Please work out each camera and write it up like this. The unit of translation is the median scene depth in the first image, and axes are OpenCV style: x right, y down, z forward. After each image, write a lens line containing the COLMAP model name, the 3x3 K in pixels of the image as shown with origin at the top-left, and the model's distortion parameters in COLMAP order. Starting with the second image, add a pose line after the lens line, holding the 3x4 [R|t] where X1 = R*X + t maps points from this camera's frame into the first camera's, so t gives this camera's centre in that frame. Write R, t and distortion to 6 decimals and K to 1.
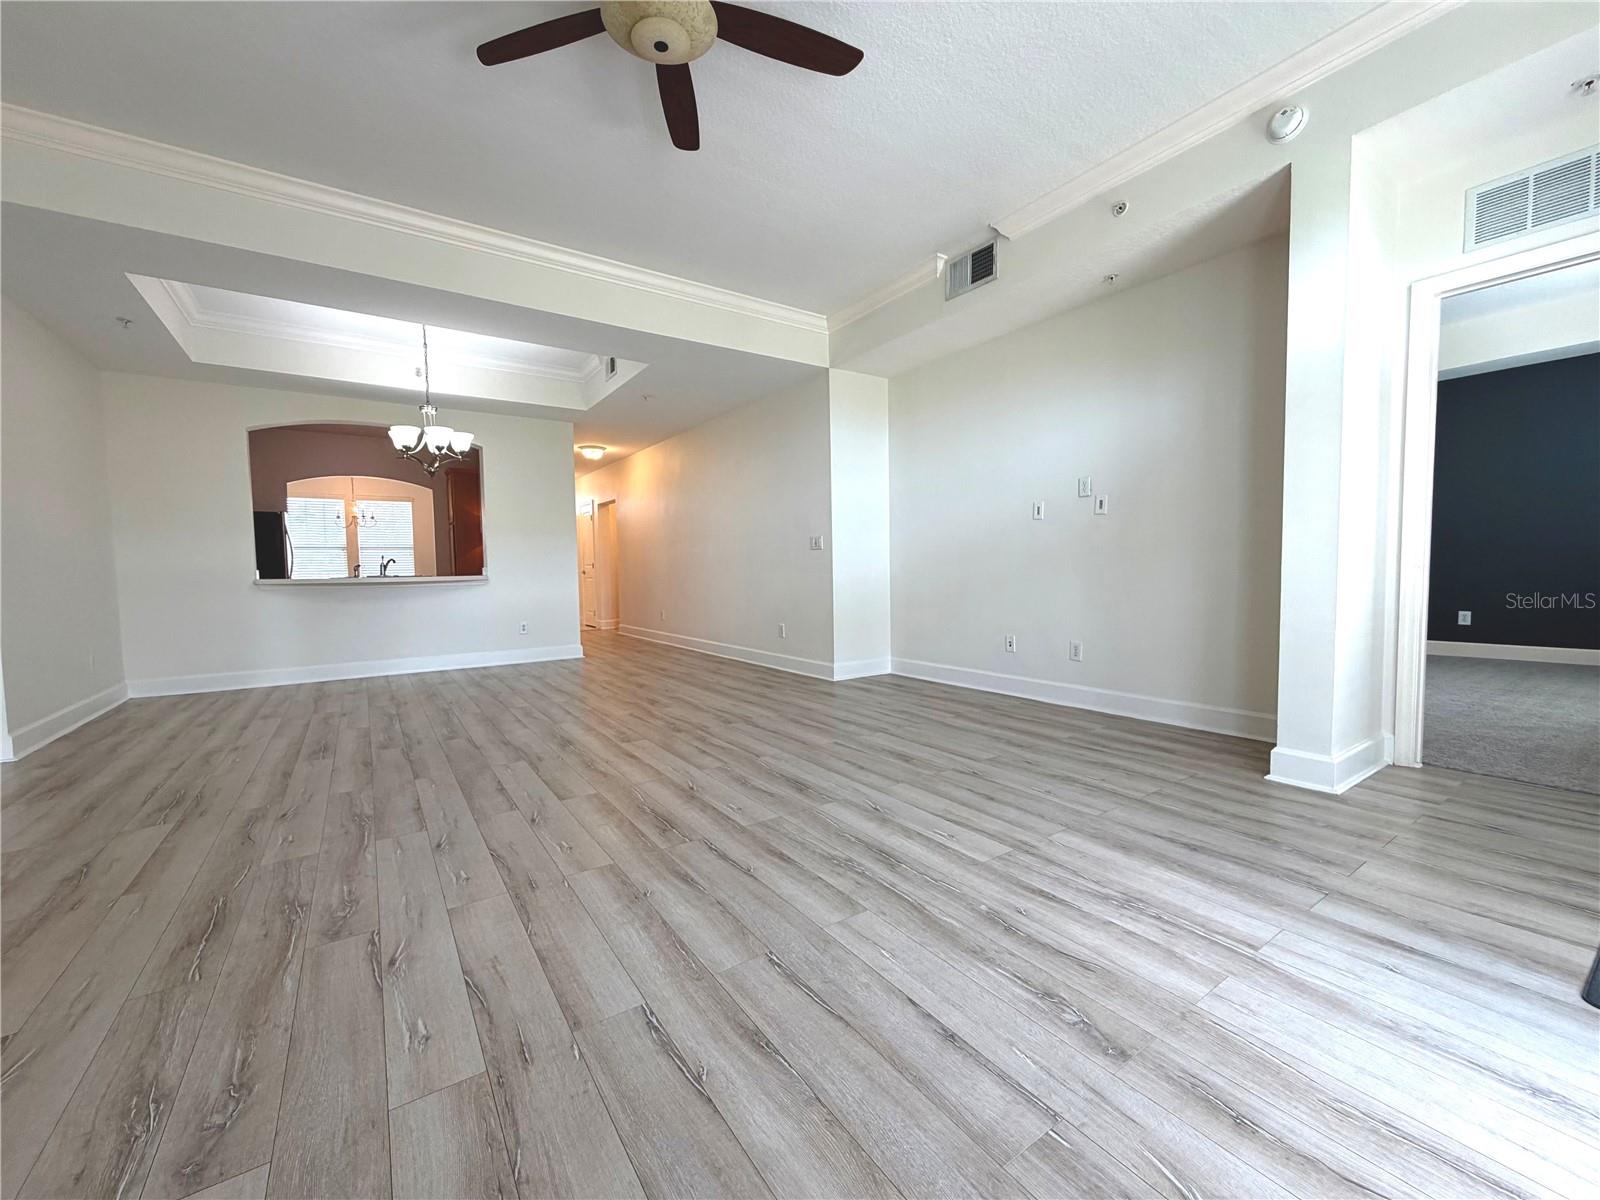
lens RADIAL K [[640.7, 0, 799.1], [0, 640.7, 604.5], [0, 0, 1]] dist [-0.000362, 0.000146]
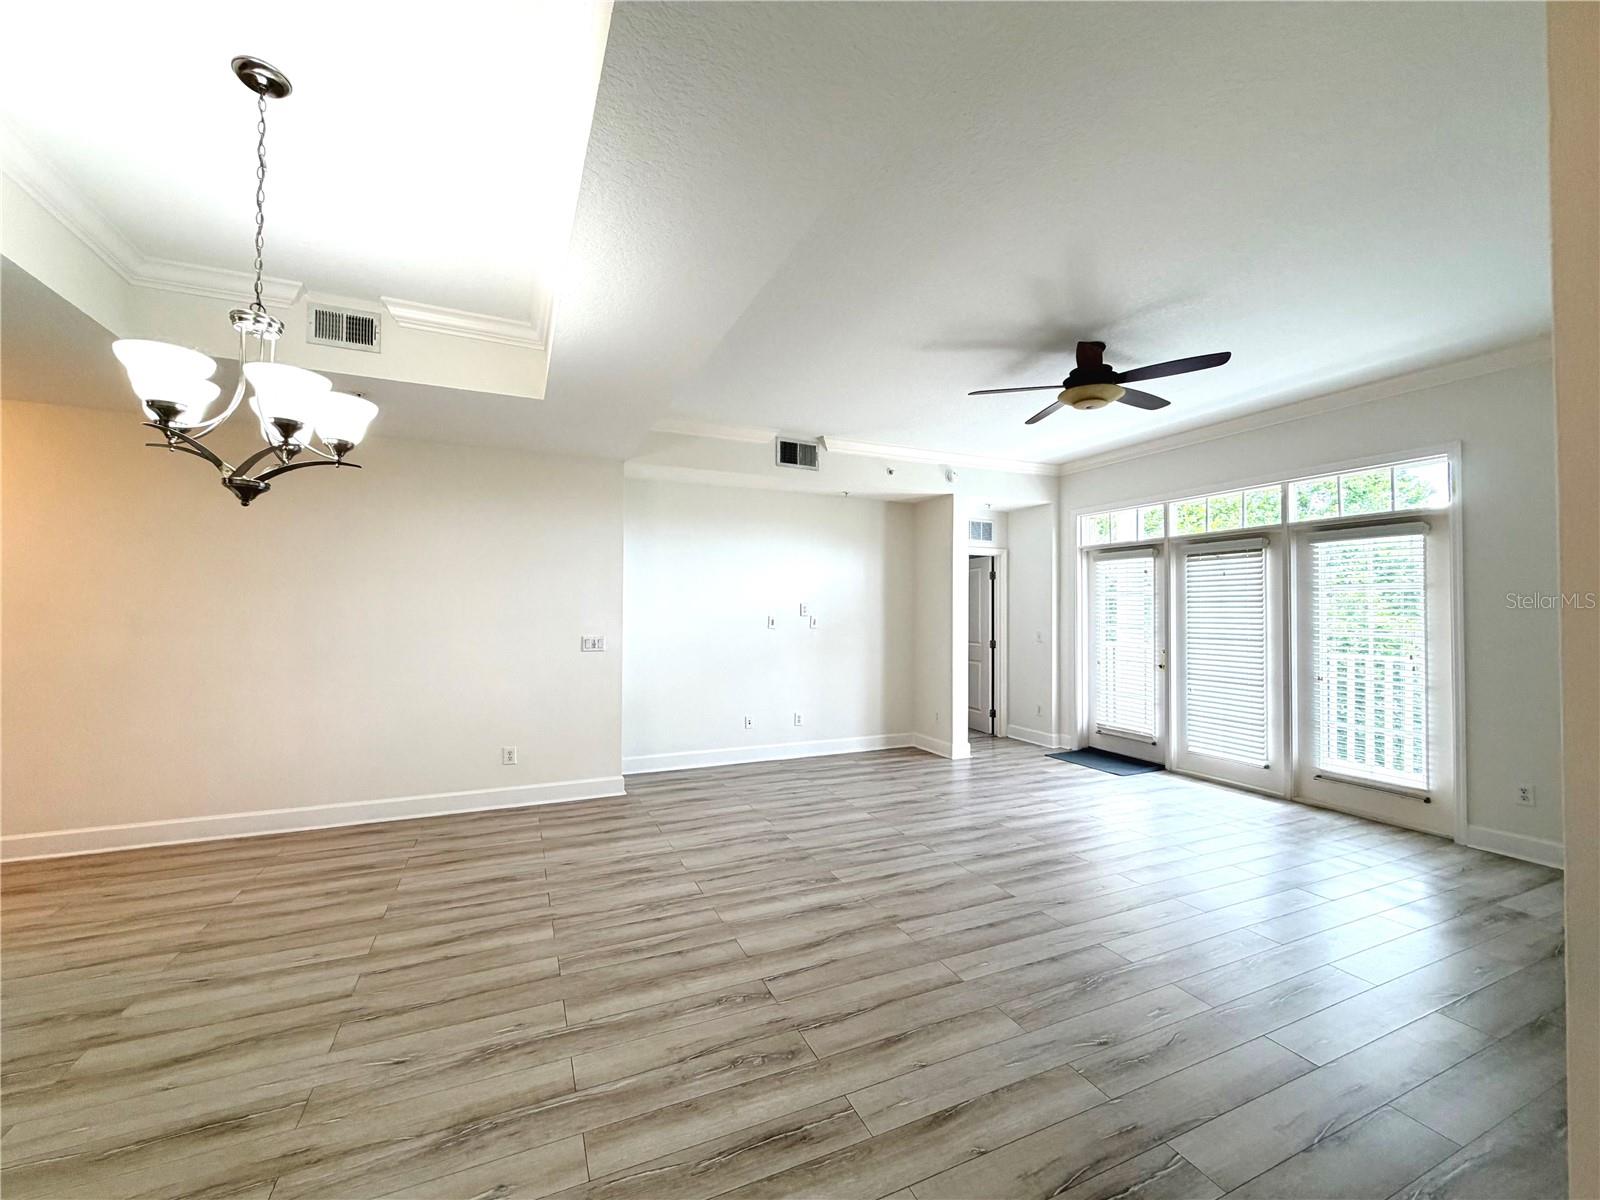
lens RADIAL K [[640.7, 0, 792.9], [0, 640.7, 594.8], [0, 0, 1]] dist [-0.000362, 0.000146]
pose [[0.183299, 0.047875, 0.981891, -1.377838], [0.053384, 0.996855, -0.058570, -0.168756], [-0.981607, 0.063153, 0.180167, 0.977353]]
